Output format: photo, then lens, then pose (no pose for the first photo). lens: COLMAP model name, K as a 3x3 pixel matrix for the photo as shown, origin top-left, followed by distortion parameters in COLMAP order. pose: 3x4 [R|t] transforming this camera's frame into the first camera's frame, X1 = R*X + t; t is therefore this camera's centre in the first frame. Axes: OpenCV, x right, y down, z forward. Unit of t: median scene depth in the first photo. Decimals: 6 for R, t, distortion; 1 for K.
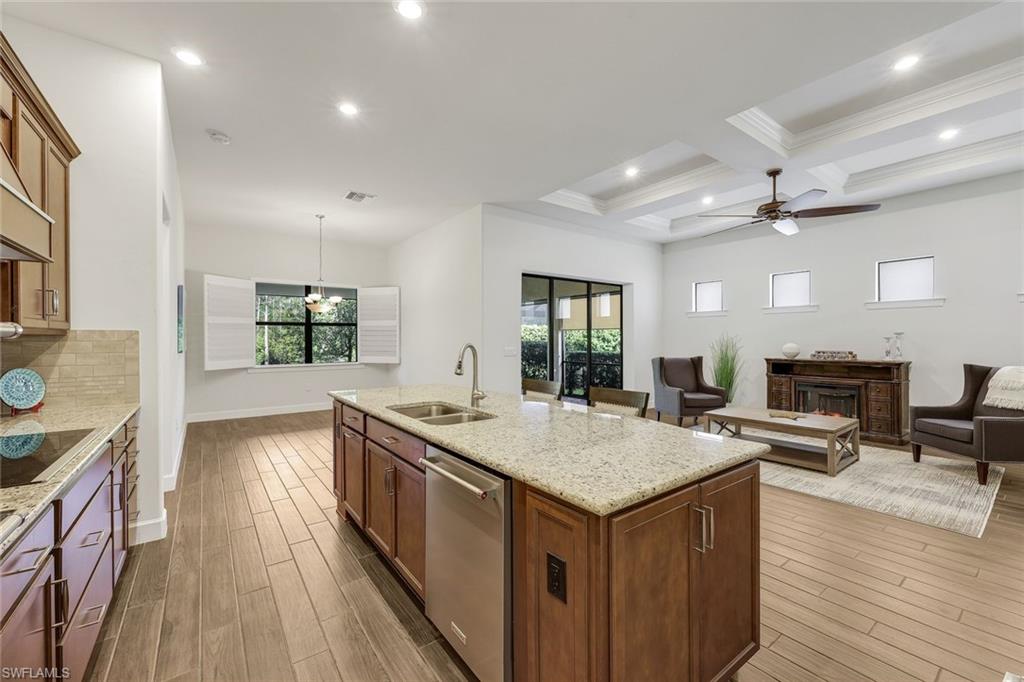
lens RADIAL K [[416.0, 0, 512.0], [0, 416.0, 341.0], [0, 0, 1]] dist [-0.001041, 0.000011]
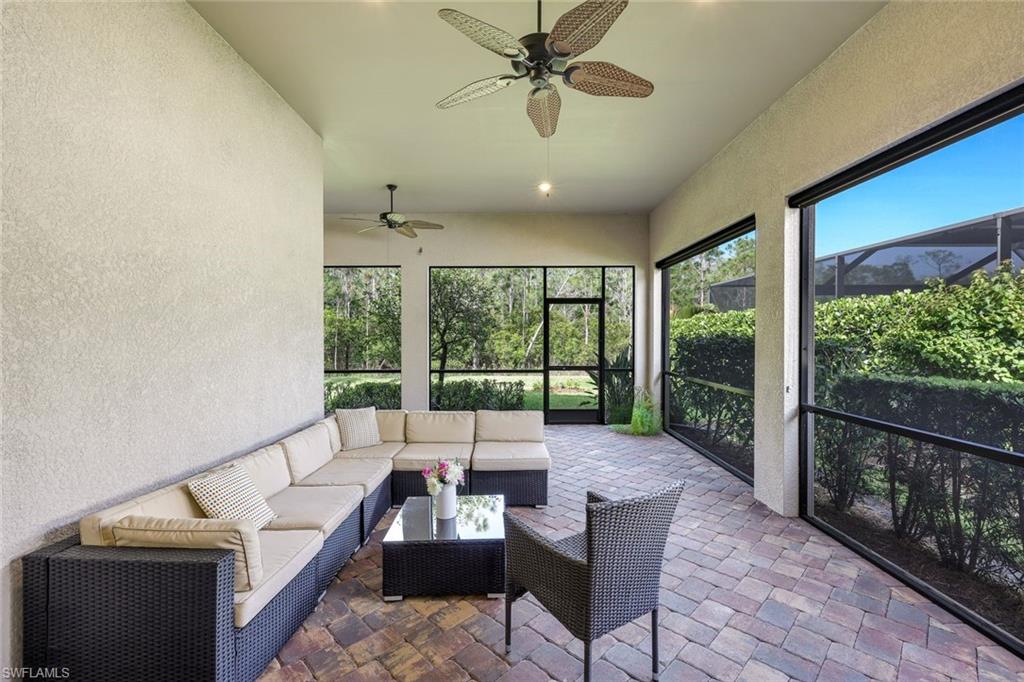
lens RADIAL K [[416.0, 0, 512.0], [0, 416.0, 341.0], [0, 0, 1]] dist [-0.001041, 0.000011]
pose [[0.801213, 0.010765, -0.598283, 0.131377], [-0.006835, 0.999938, 0.008838, 0.001530], [0.598341, -0.002992, 0.801236, 0.633791]]
